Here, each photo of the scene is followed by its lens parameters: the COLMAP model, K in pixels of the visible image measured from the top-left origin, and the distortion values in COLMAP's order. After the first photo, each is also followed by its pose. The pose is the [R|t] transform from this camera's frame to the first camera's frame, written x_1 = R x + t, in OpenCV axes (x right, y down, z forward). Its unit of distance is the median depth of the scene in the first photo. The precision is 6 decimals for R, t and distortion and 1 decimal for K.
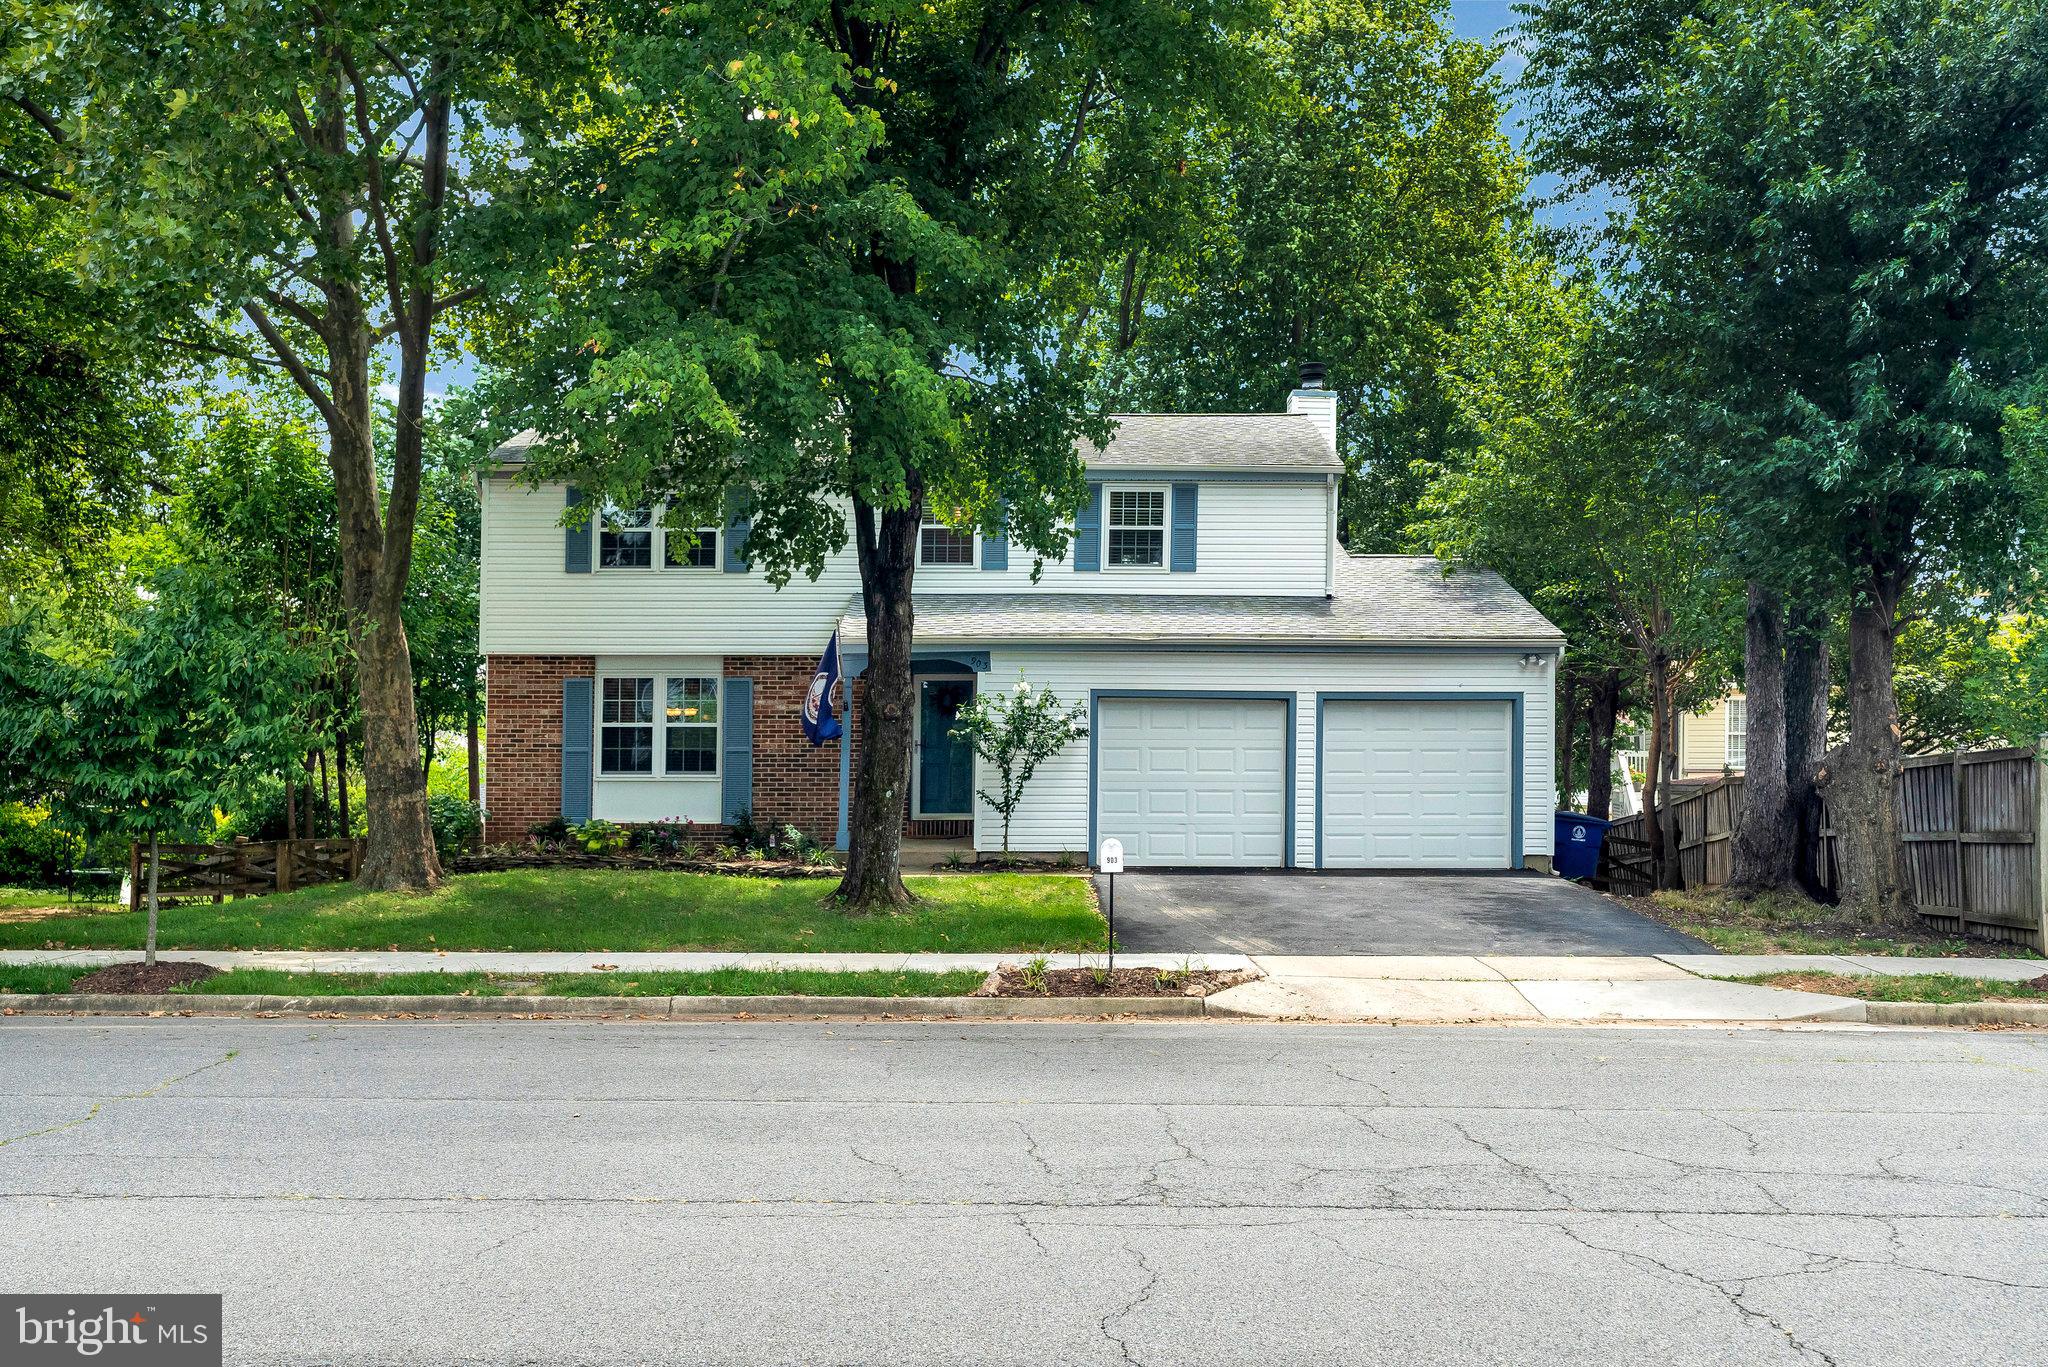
lens RADIAL K [[1998.1, 0, 1019.0], [0, 1998.1, 691.7], [0, 0, 1]] dist [0.061507, 0.000000]
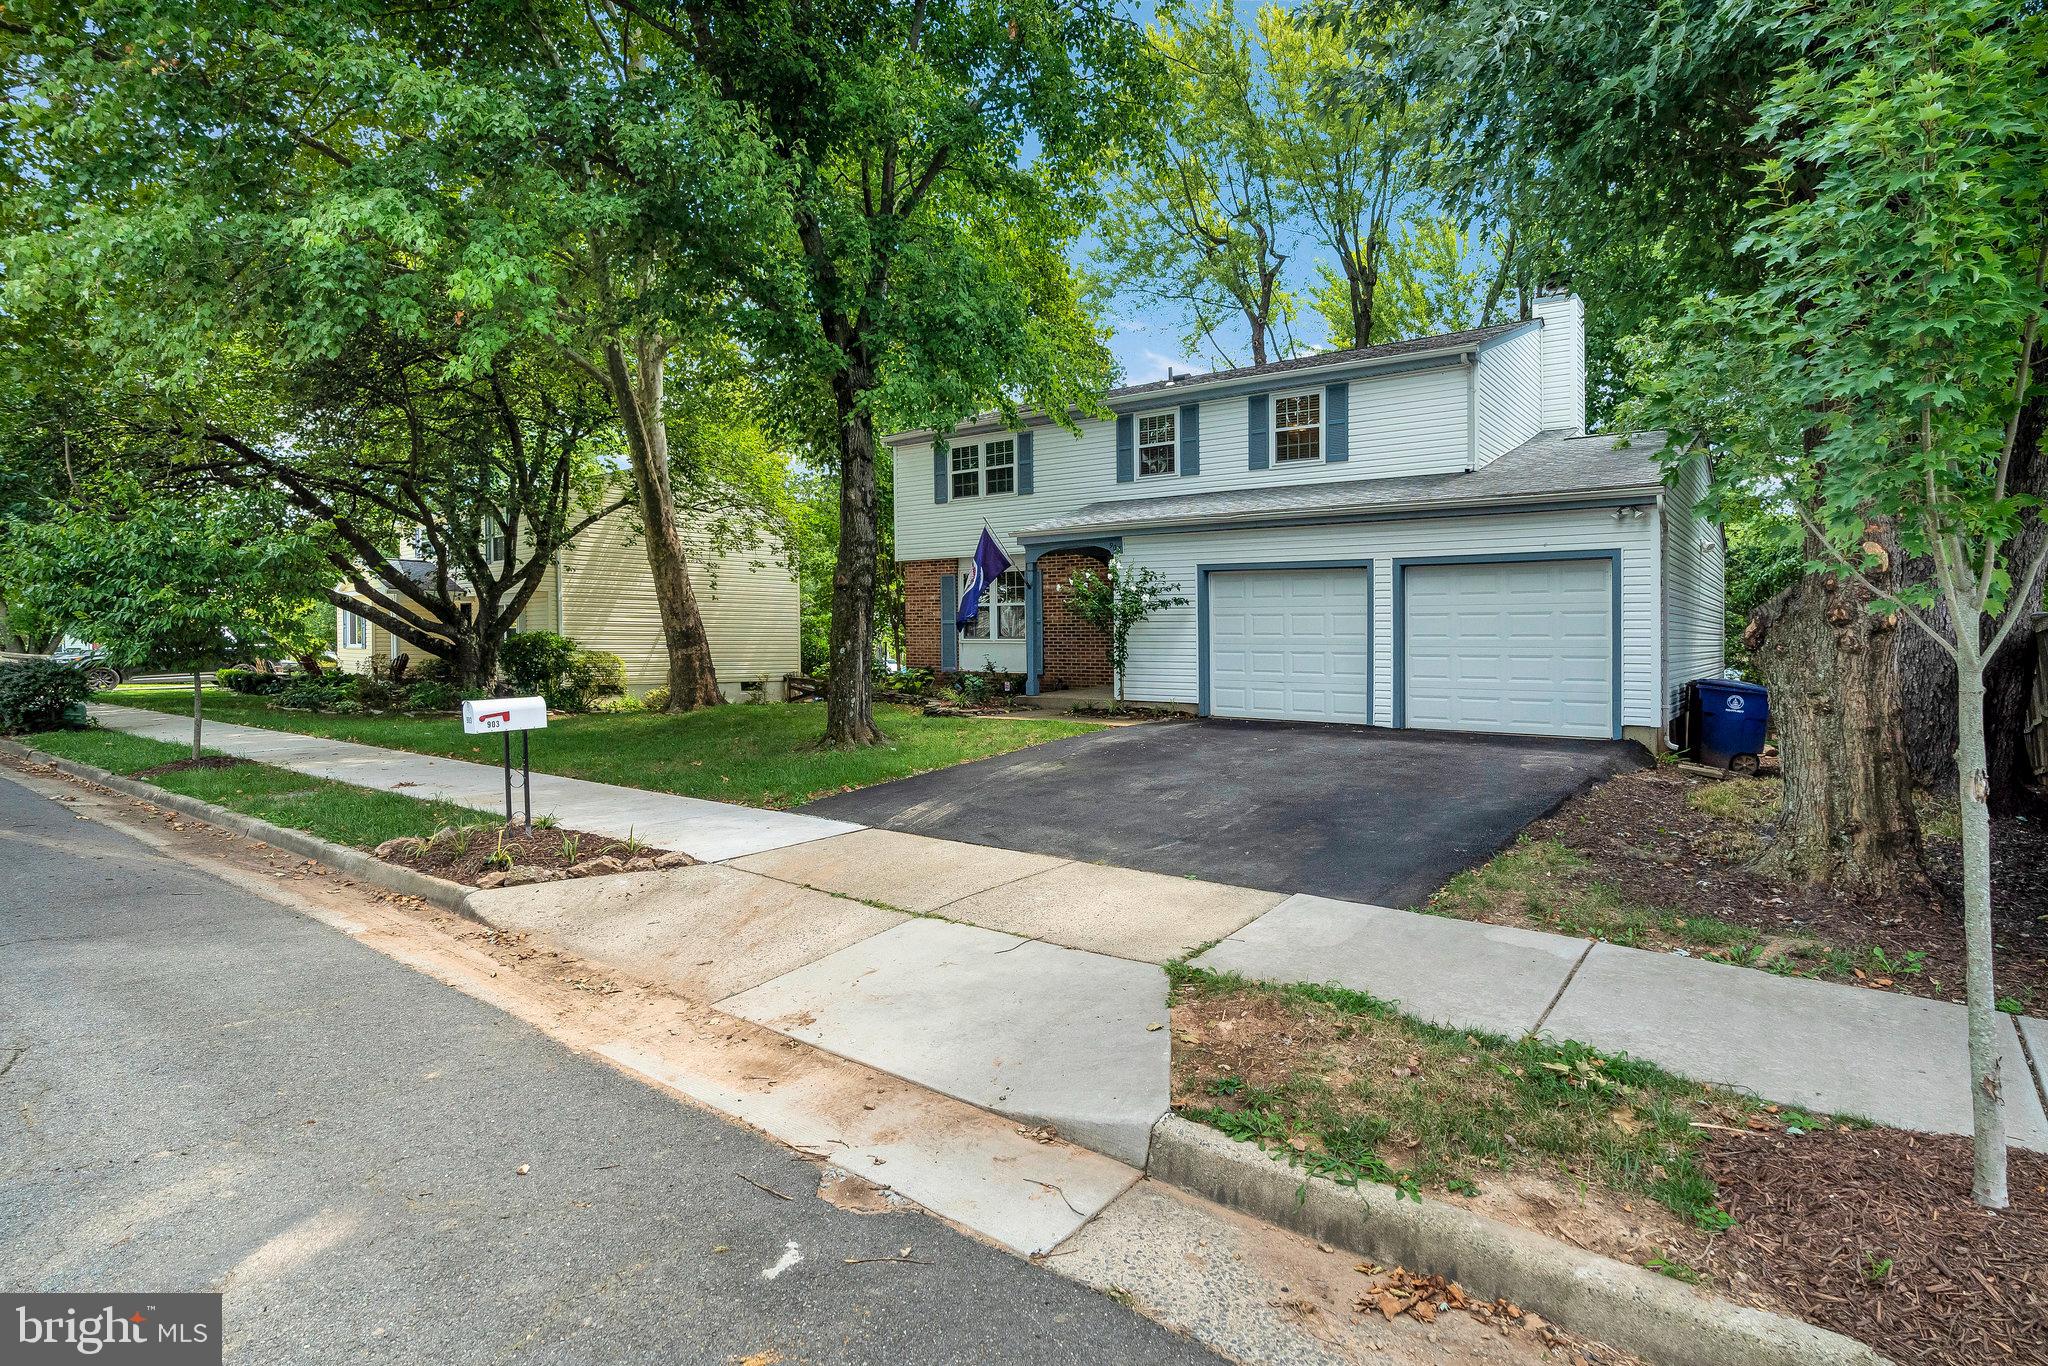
lens RADIAL K [[1018.0, 0, 1030.5], [0, 1018.0, 625.4], [0, 0, 1]] dist [0.007929, 0.000742]
pose [[0.809552, -0.005584, -0.587022, 0.305195], [0.018205, 0.999713, 0.015596, 0.022934], [0.586766, -0.023313, 0.809421, 0.462476]]
